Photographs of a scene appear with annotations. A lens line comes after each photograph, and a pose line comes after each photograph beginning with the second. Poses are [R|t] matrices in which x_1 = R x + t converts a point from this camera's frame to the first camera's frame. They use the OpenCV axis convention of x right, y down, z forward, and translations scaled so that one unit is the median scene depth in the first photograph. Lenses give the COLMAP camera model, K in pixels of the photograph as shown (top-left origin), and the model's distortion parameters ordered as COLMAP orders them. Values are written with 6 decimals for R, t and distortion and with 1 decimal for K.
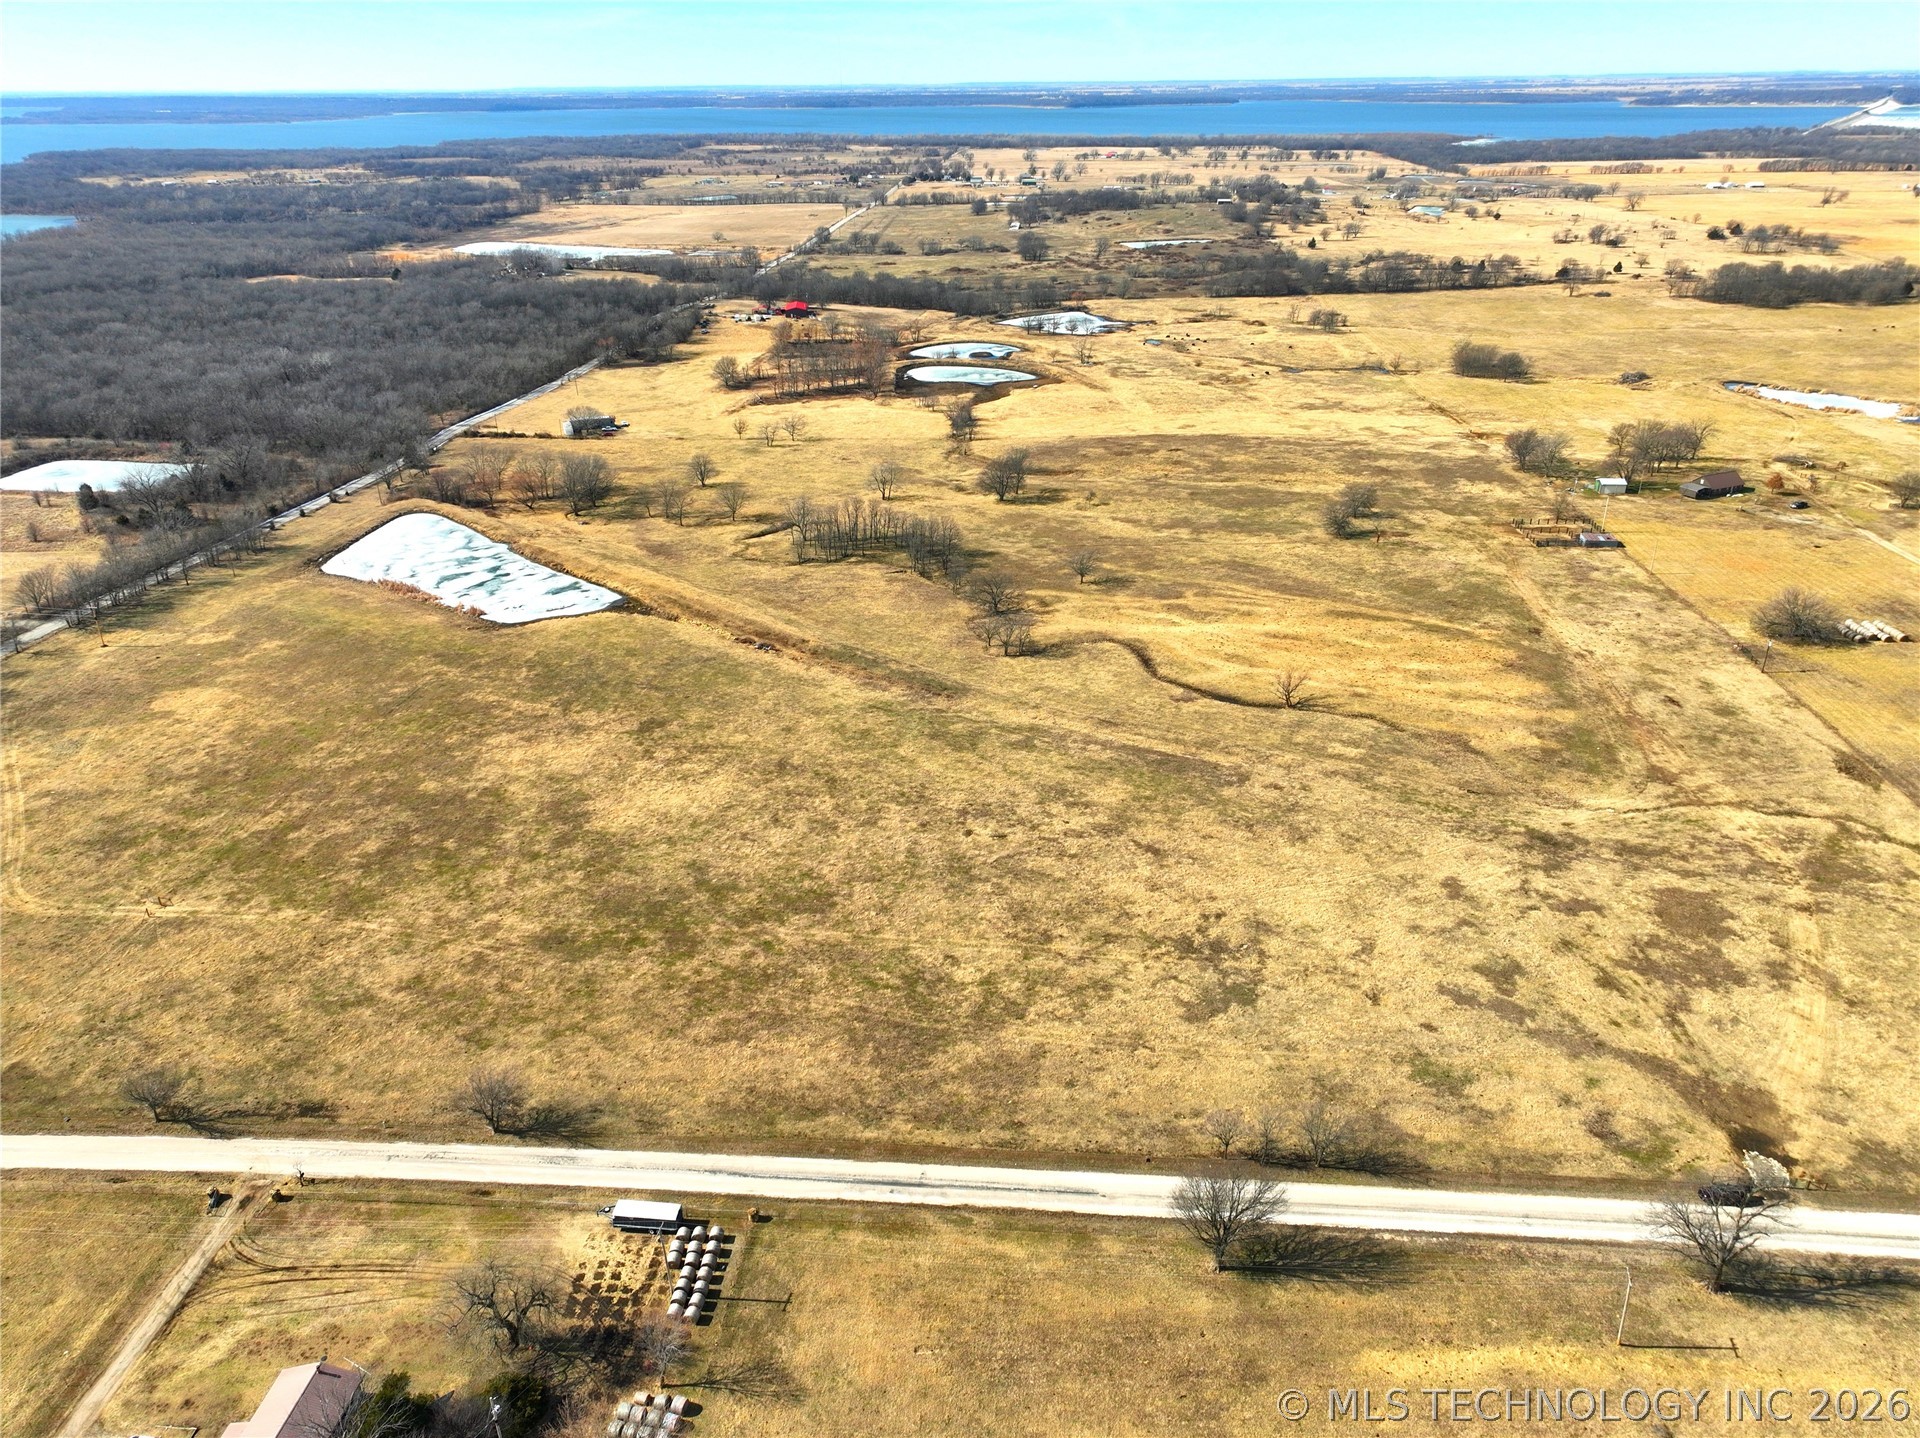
lens RADIAL K [[1346.5, 0, 957.2], [0, 1346.5, 714.9], [0, 0, 1]] dist [-0.003818, 0.022993]
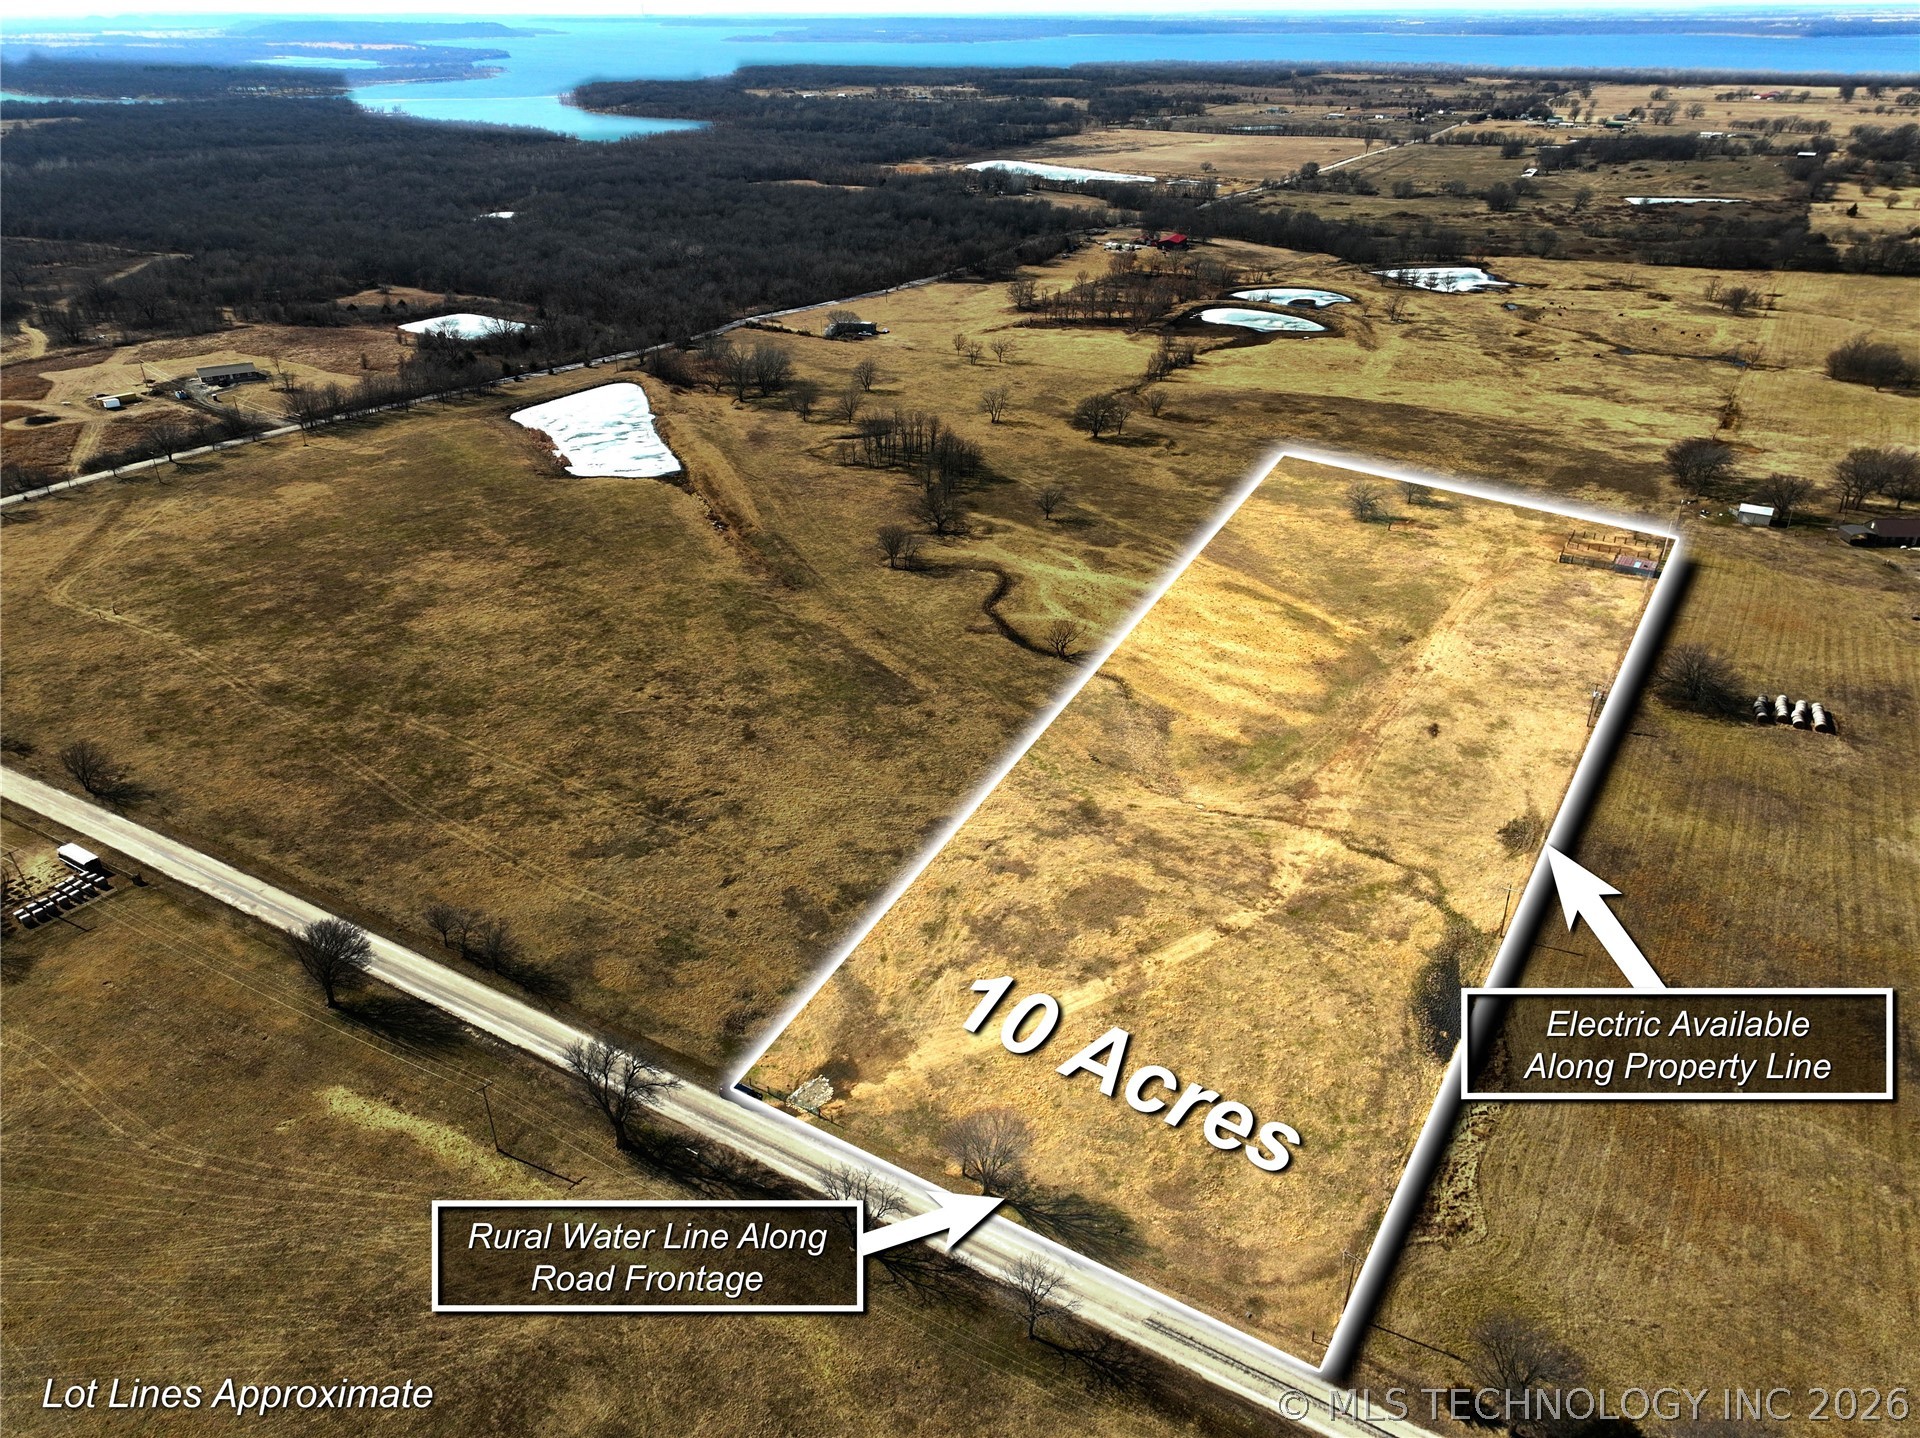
lens RADIAL K [[1346.5, 0, 962.9], [0, 1346.5, 712.5], [0, 0, 1]] dist [-0.003818, 0.022993]
pose [[0.898015, 0.211406, -0.385845, 0.531861], [-0.194119, 0.977398, 0.083730, -0.032245], [0.394825, -0.000291, 0.918756, 0.042244]]
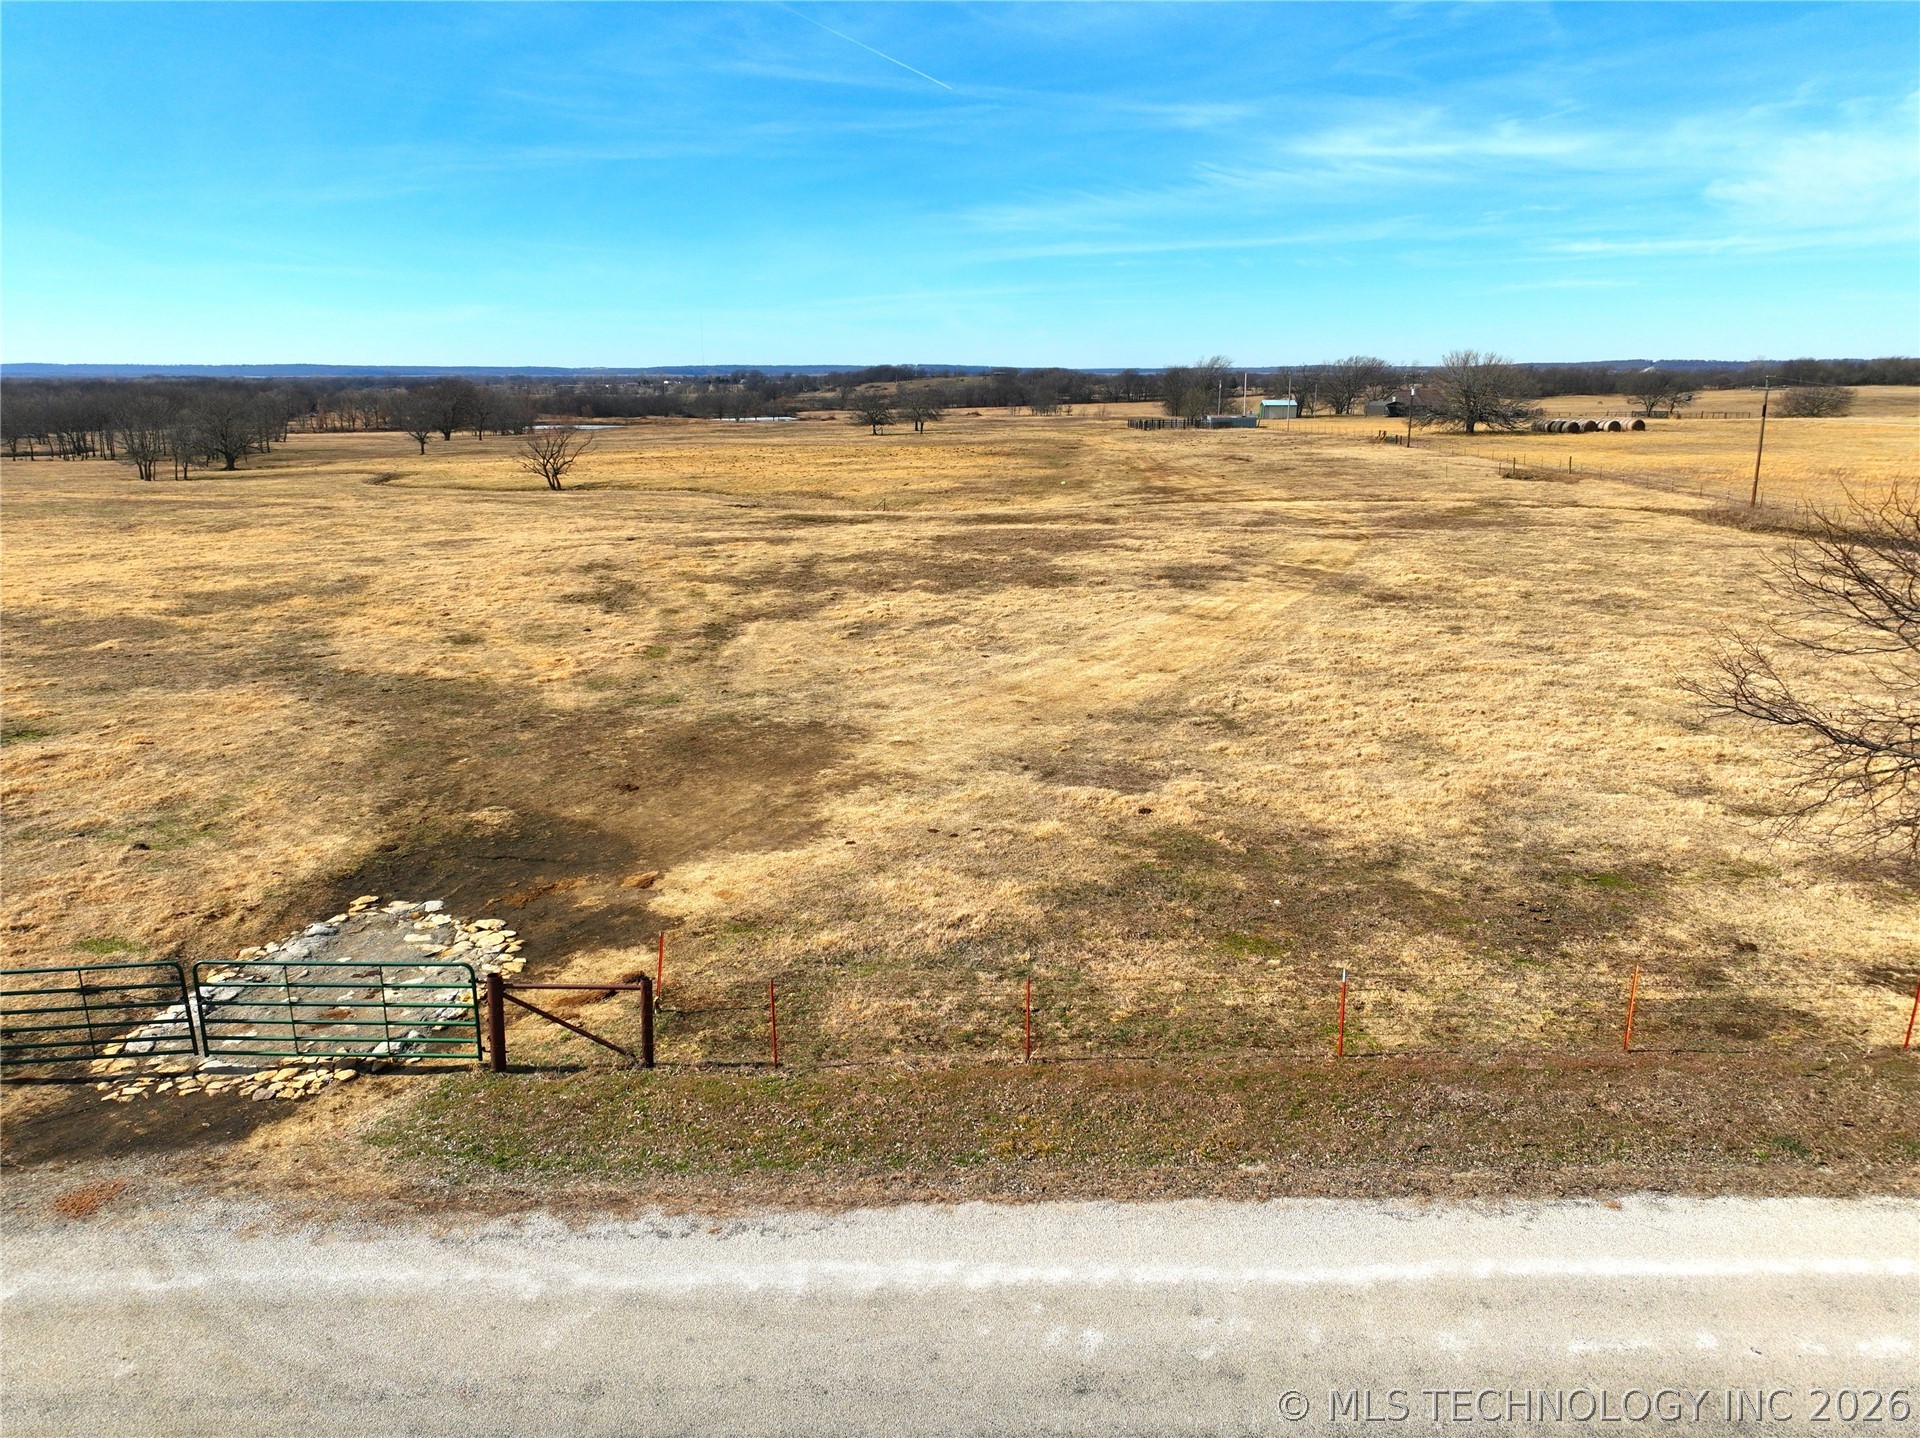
lens RADIAL K [[1346.5, 0, 957.5], [0, 1346.5, 706.9], [0, 0, 1]] dist [-0.003818, 0.022993]
pose [[0.995778, -0.013950, 0.090723, 0.327589], [0.031426, 0.980463, -0.194175, 0.172098], [-0.086242, 0.196206, 0.976763, 0.442252]]
